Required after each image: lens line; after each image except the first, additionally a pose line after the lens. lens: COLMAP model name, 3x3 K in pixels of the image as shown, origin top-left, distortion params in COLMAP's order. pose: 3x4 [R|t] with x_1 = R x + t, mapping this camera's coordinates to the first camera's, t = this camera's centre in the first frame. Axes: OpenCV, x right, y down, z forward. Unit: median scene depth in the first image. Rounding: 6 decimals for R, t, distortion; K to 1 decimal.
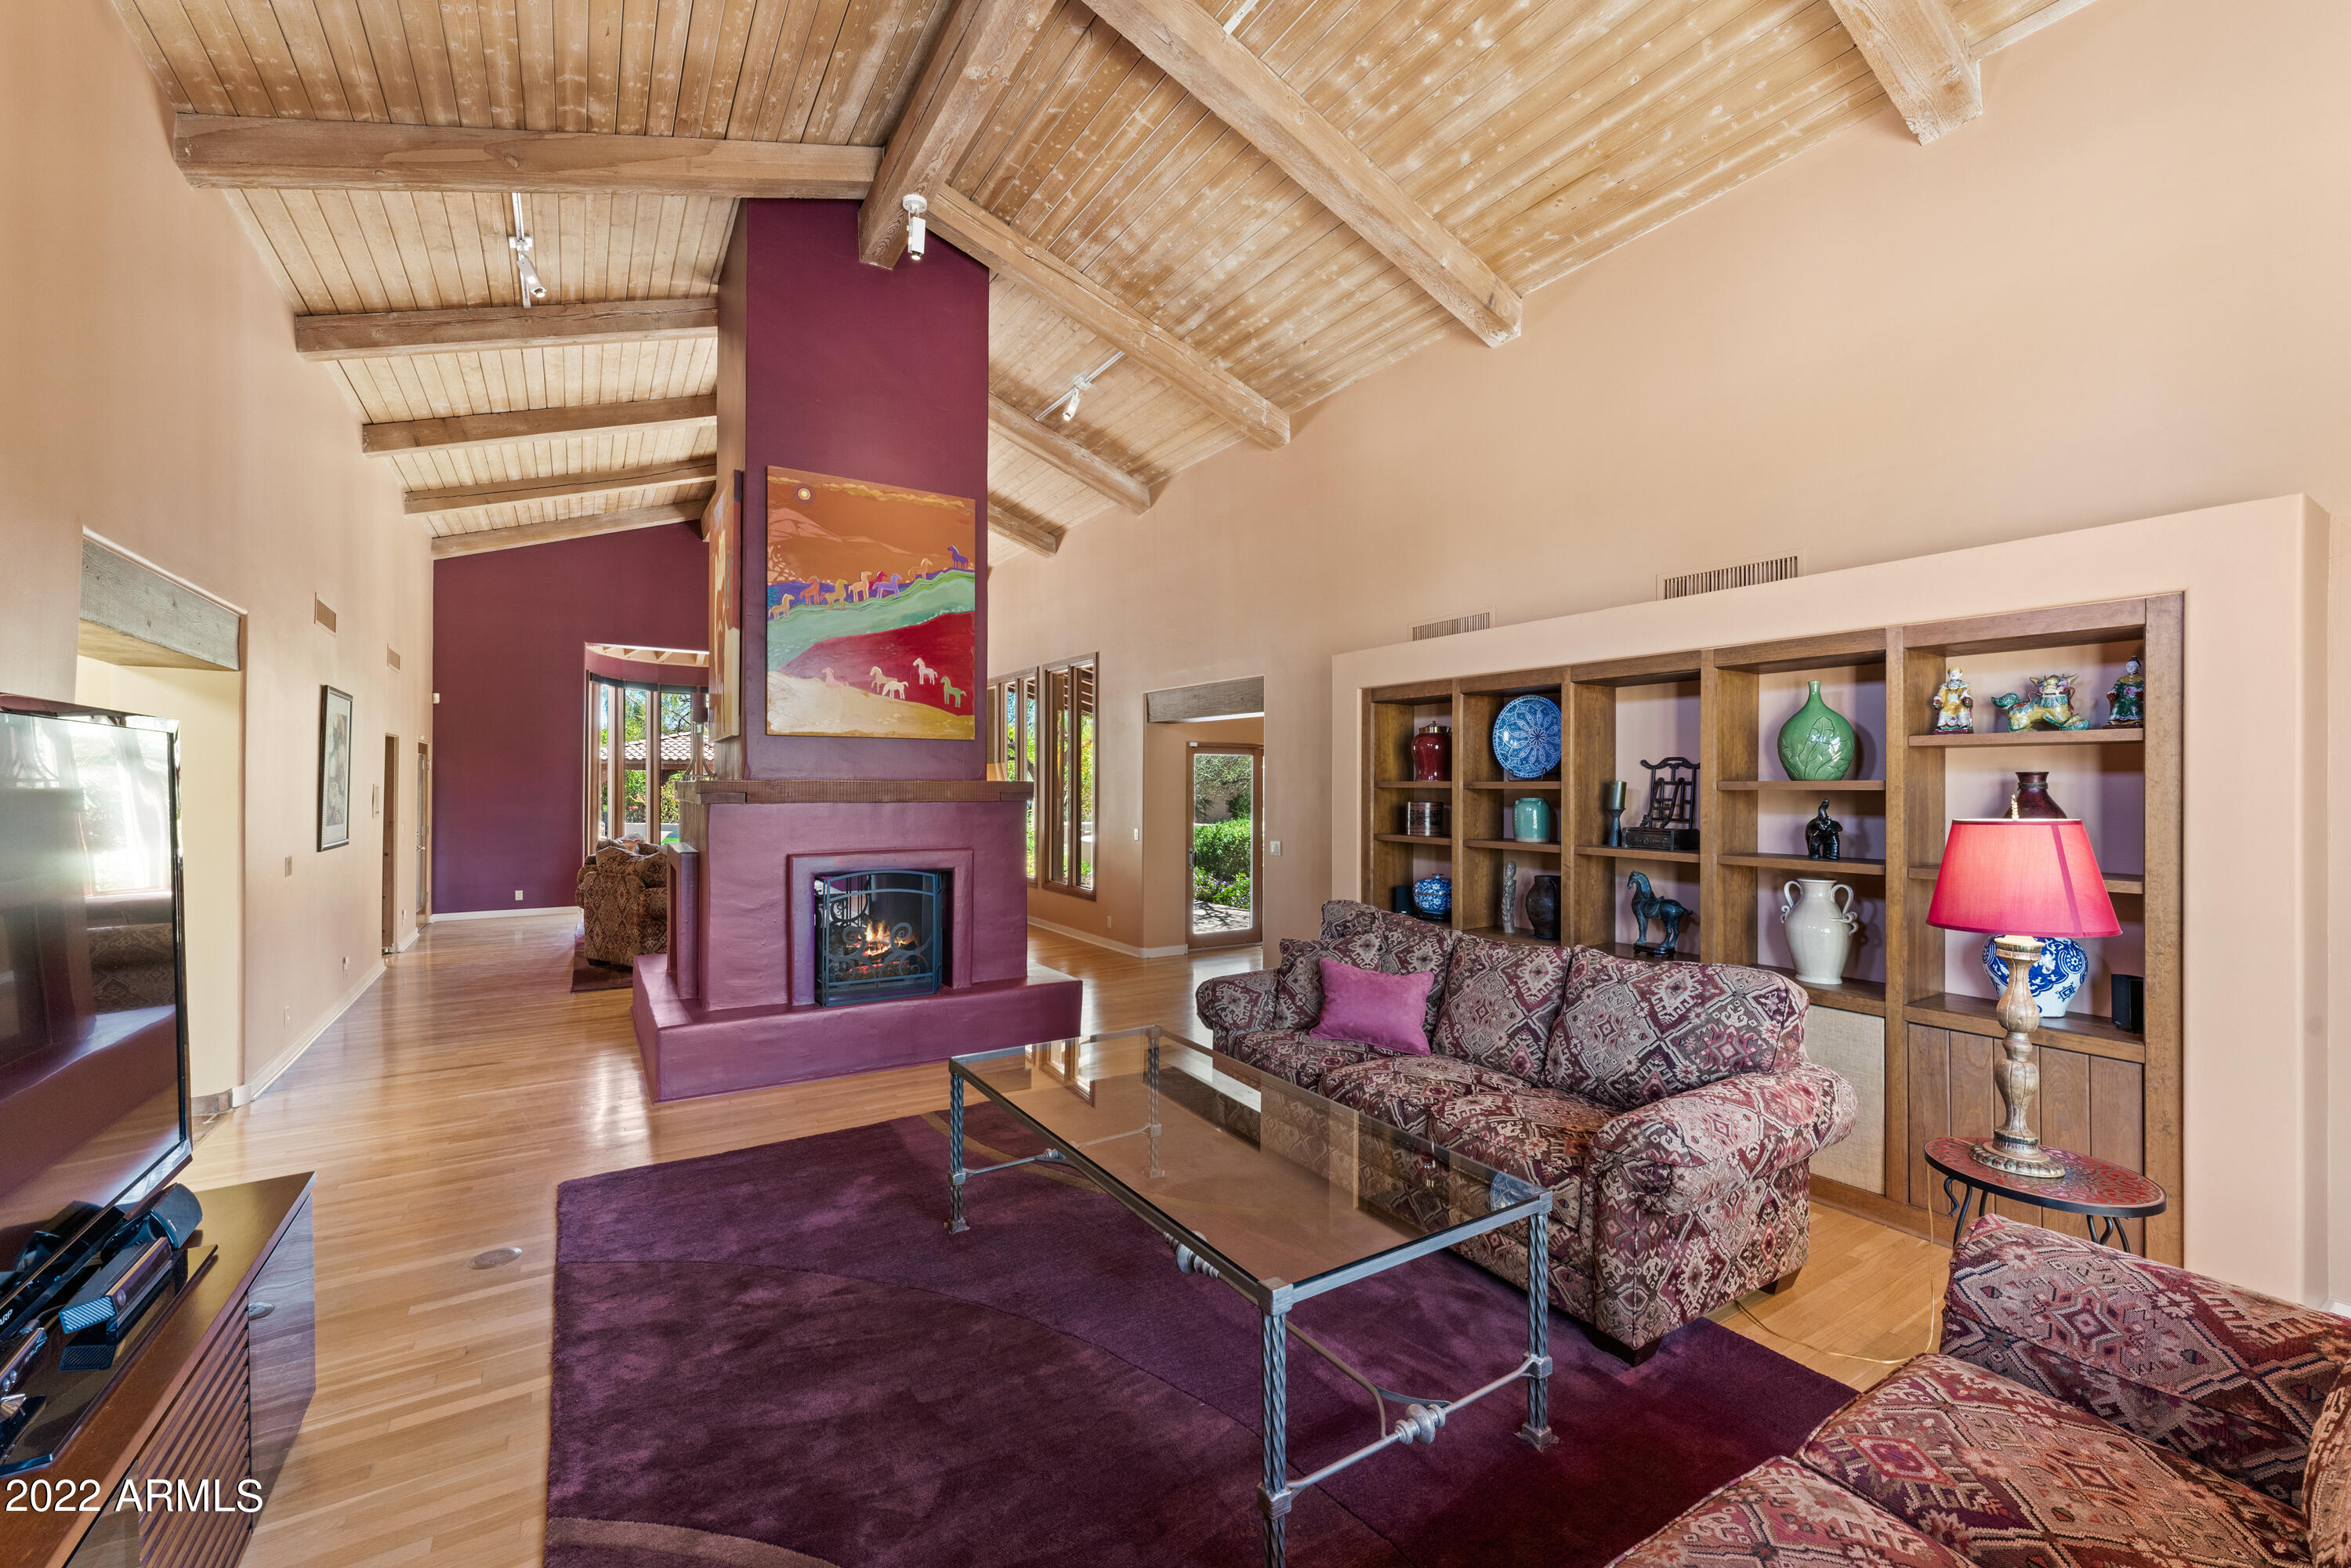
lens RADIAL K [[938.6, 0, 1170.3], [0, 938.6, 784.0], [0, 0, 1]] dist [0.001757, -0.000220]
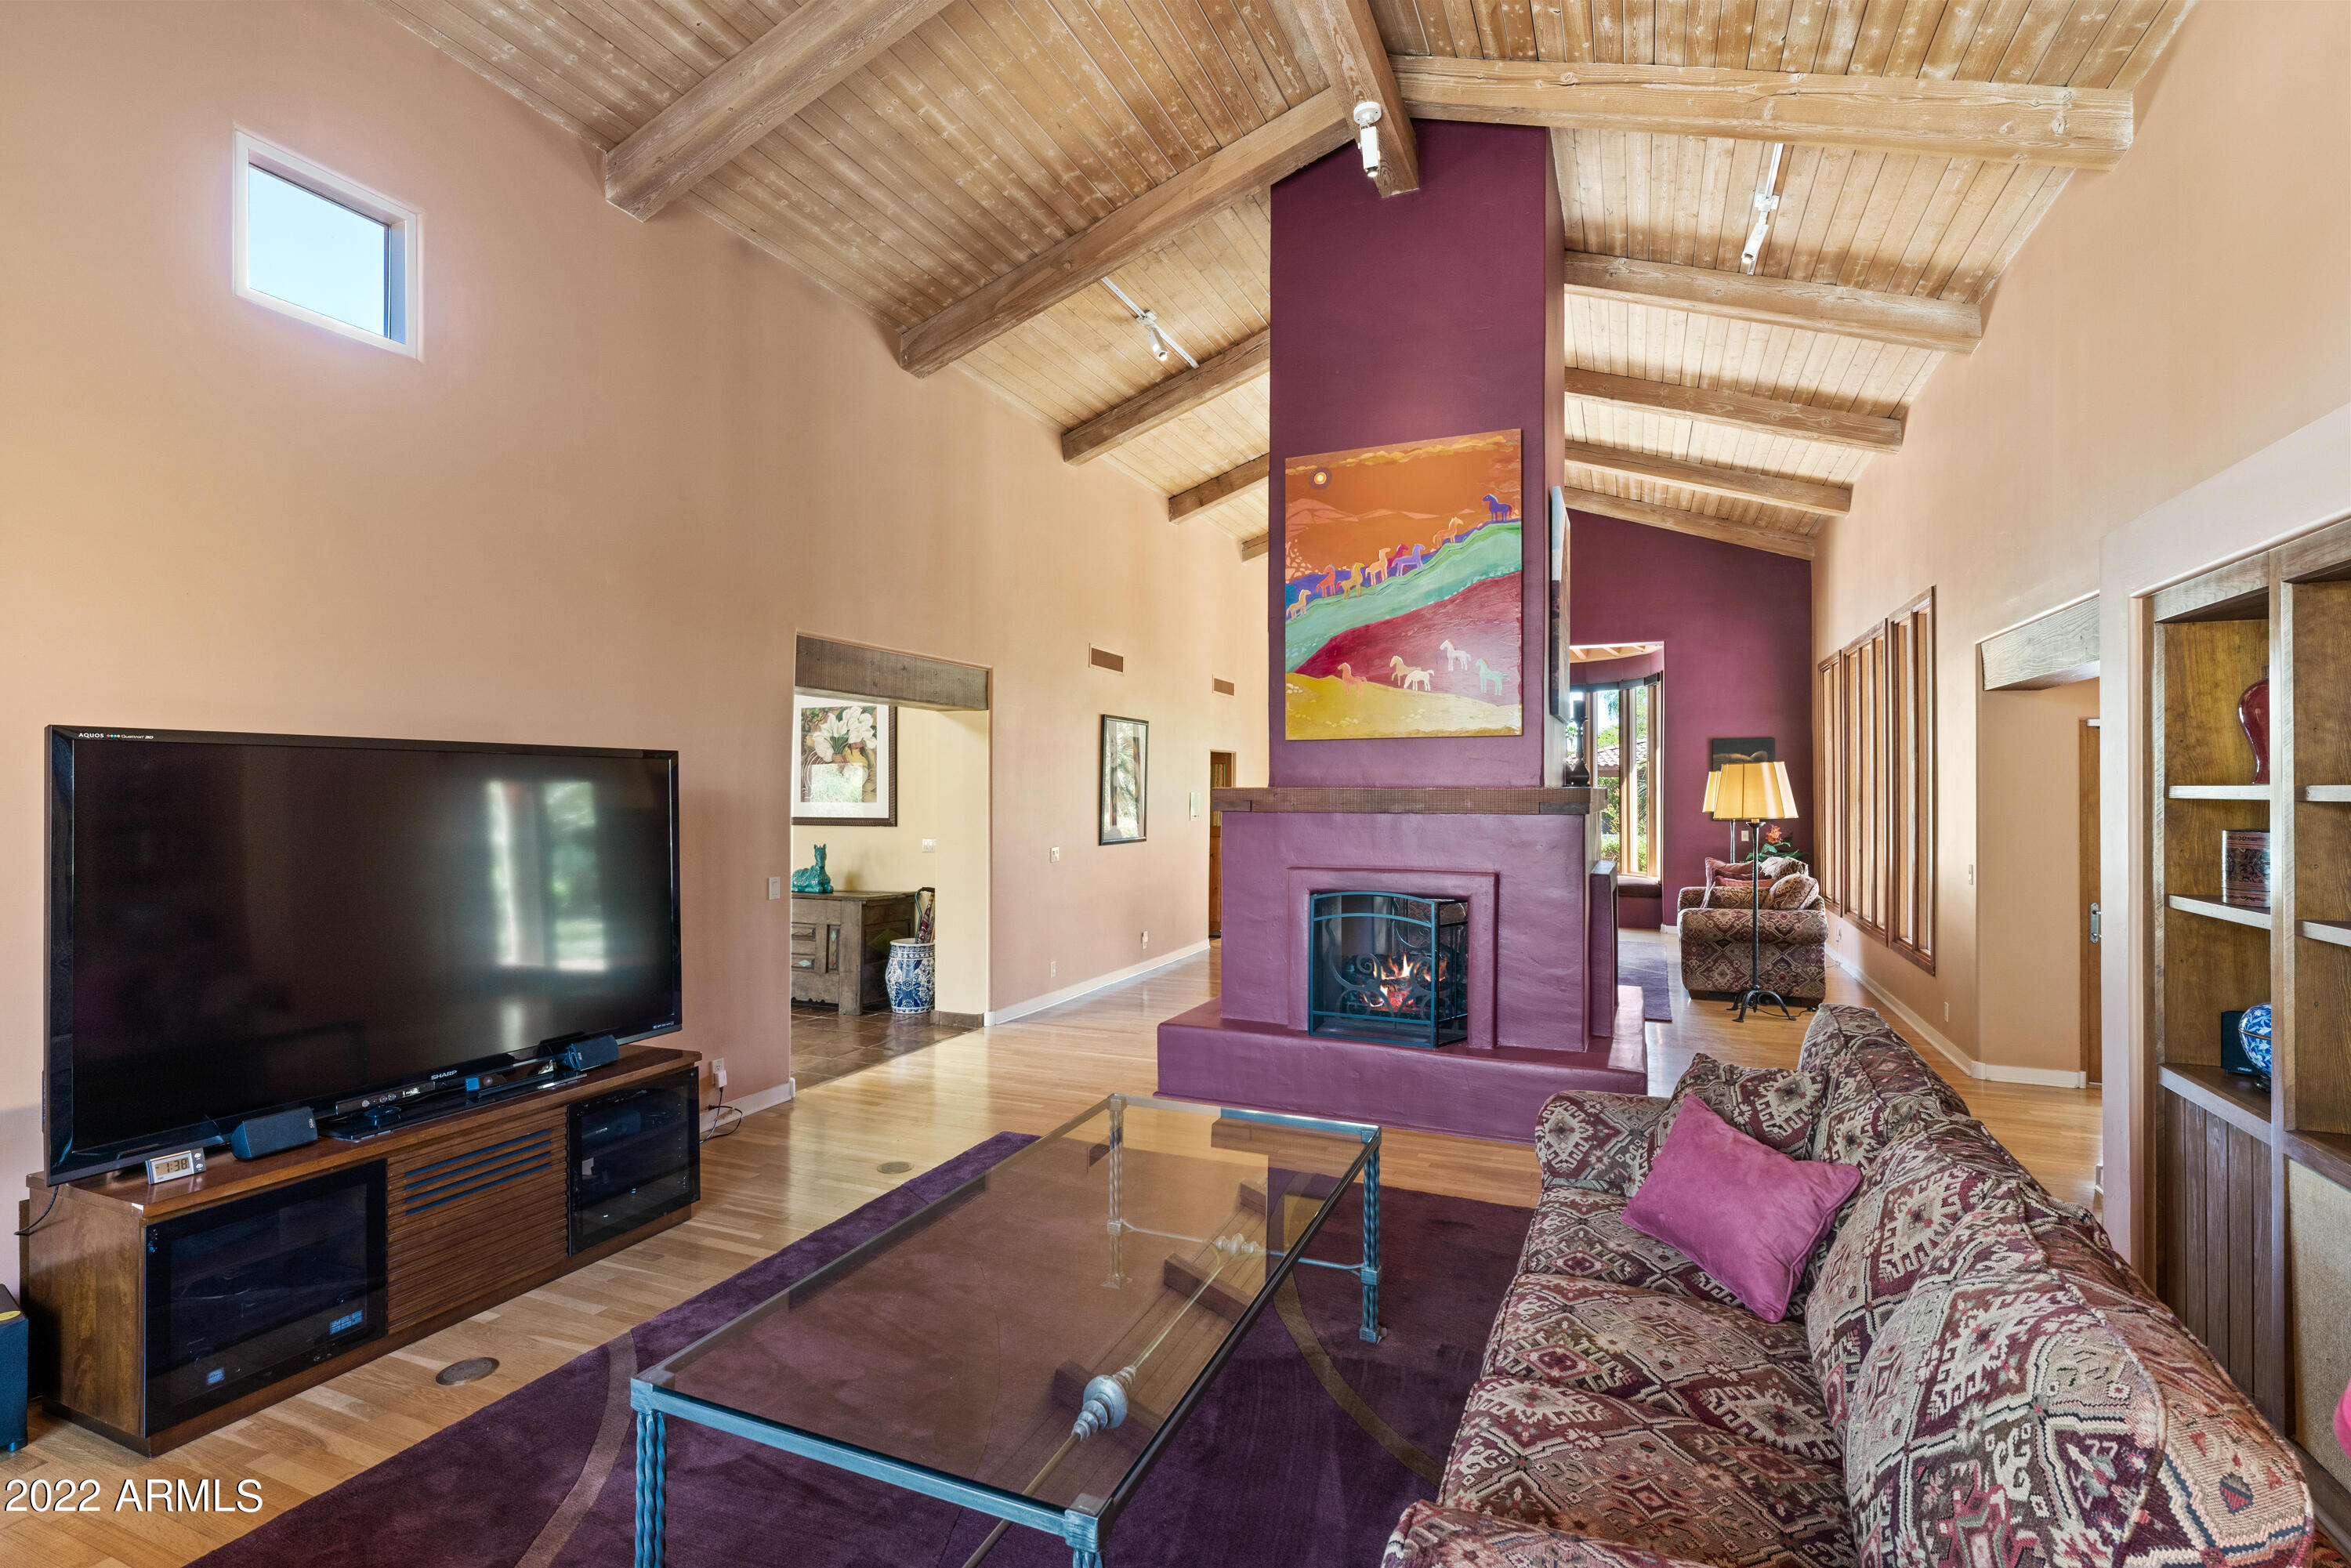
lens RADIAL K [[1078.6, 0, 1175.5], [0, 1078.6, 784.0], [0, 0, 1]] dist [-0.001224, -0.000955]
pose [[0.571699, -0.006682, -0.820436, 0.387816], [-0.000274, 0.999965, -0.008335, 0.001062], [0.820463, 0.004990, 0.571677, 0.270442]]
